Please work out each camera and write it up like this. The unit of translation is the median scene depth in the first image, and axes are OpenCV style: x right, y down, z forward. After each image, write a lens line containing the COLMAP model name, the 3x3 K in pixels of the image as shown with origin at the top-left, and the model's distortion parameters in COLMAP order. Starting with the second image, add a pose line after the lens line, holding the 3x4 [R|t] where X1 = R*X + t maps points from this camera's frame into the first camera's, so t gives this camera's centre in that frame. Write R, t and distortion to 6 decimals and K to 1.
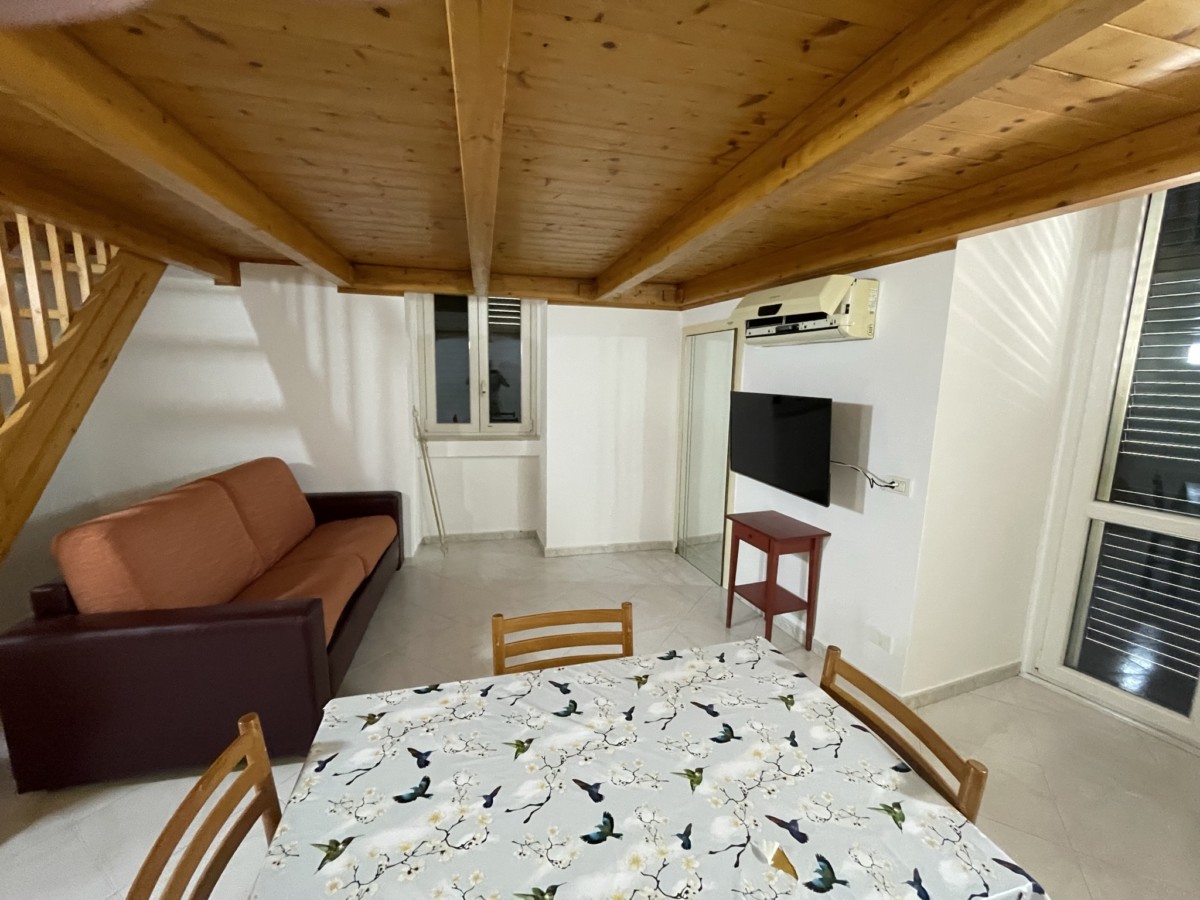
lens RADIAL K [[490.2, 0, 602.4], [0, 490.2, 449.0], [0, 0, 1]] dist [-0.004282, -0.000481]
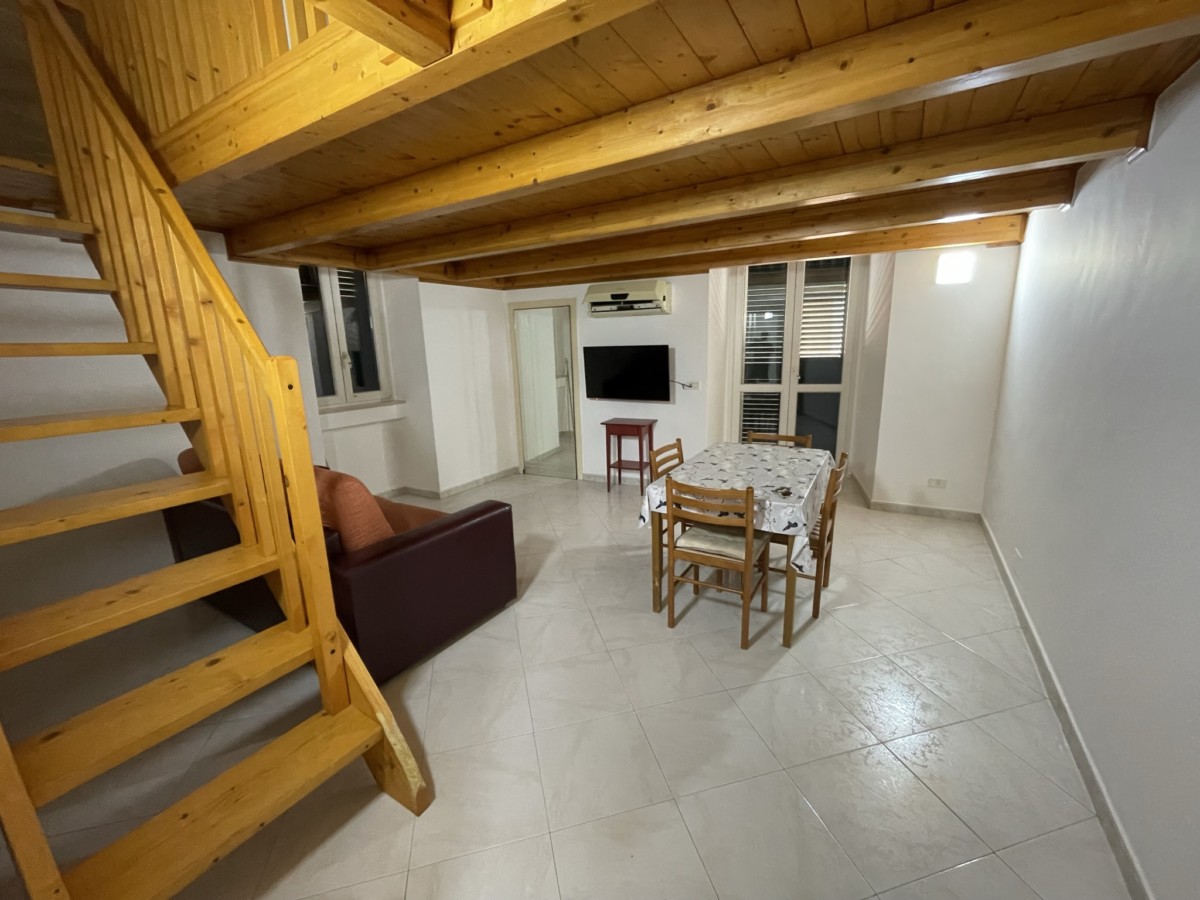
lens RADIAL K [[490.2, 0, 604.0], [0, 490.2, 451.0], [0, 0, 1]] dist [-0.004282, -0.000481]
pose [[0.701310, -0.191290, 0.686711, -0.772436], [0.147909, 0.981407, 0.122328, 0.025008], [-0.697343, 0.015781, 0.716564, -0.150267]]
